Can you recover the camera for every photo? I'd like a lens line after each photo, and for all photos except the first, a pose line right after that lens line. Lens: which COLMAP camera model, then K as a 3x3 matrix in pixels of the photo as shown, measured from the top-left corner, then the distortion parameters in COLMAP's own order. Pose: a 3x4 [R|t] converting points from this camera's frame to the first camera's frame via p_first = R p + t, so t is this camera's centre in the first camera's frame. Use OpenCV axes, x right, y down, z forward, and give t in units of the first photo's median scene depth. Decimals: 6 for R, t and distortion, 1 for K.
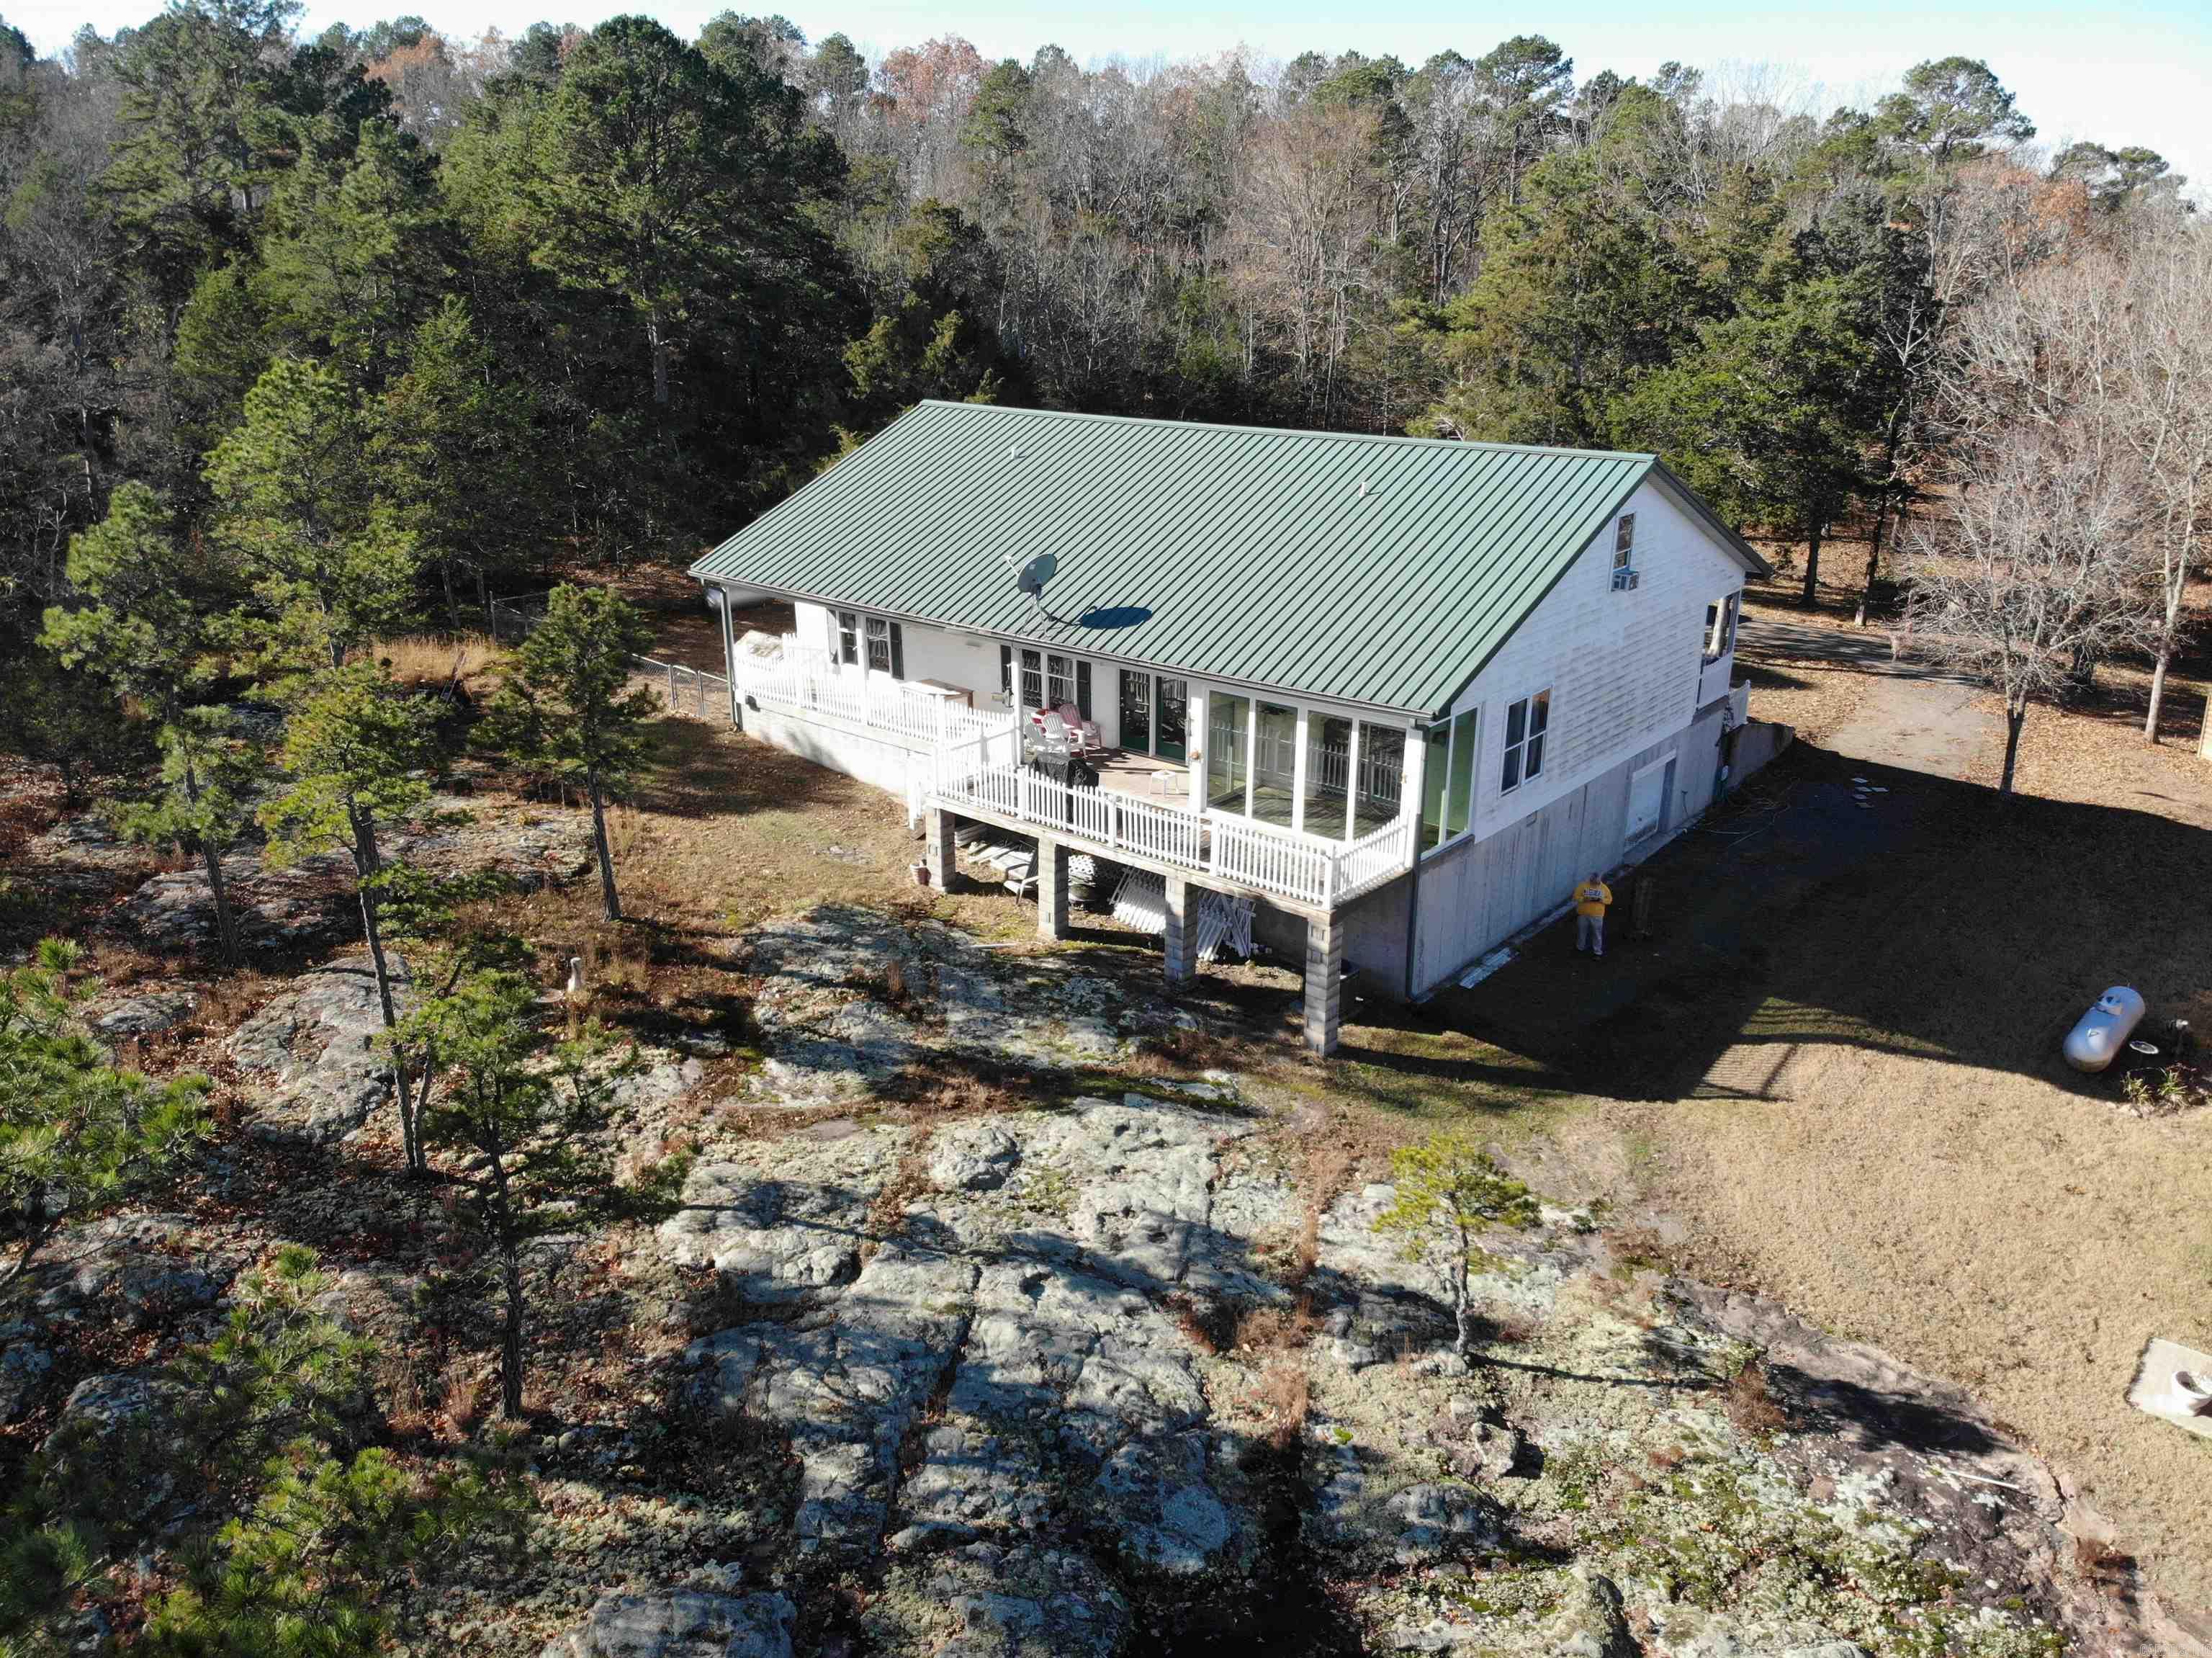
lens RADIAL K [[1557.8, 0, 1062.3], [0, 1557.8, 948.3], [0, 0, 1]] dist [0.087393, -0.195702]
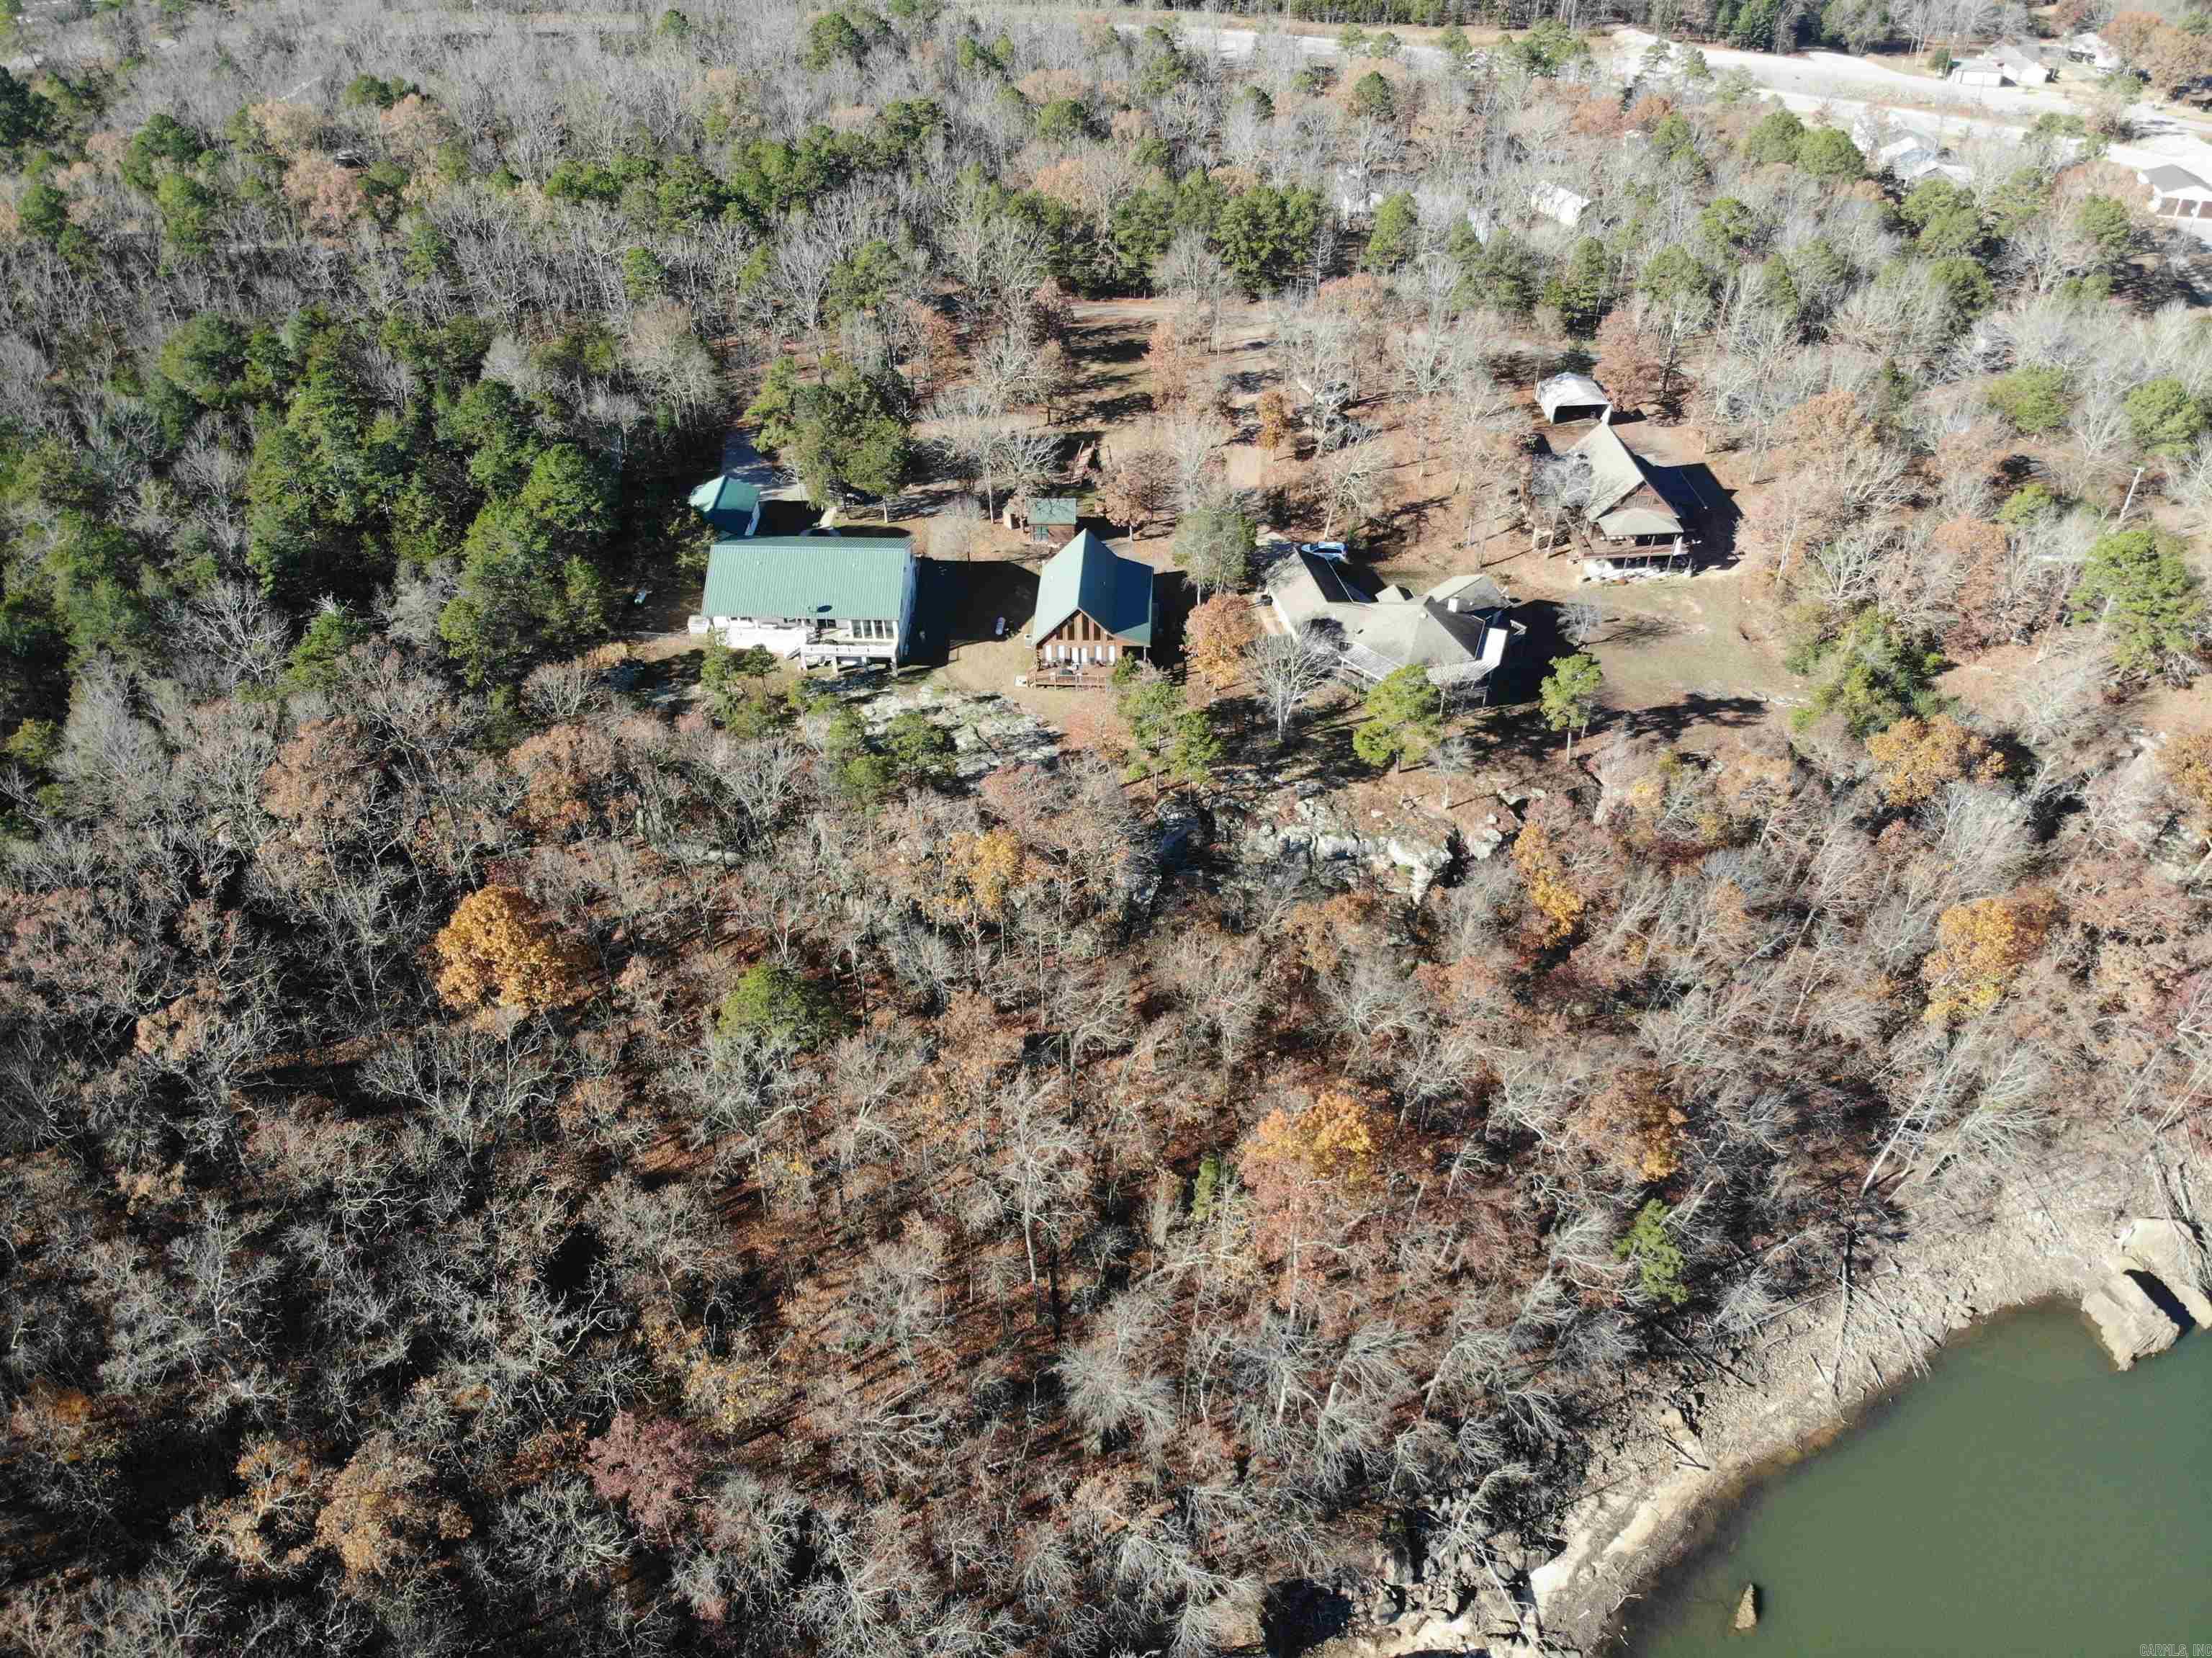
lens RADIAL K [[1557.8, 0, 1062.3], [0, 1557.8, 948.3], [0, 0, 1]] dist [0.087393, -0.195702]
pose [[0.787681, -0.433242, 0.438018, -1.729457], [0.269388, 0.881606, 0.387557, -0.840342], [-0.554066, -0.187274, 0.811135, -3.170228]]
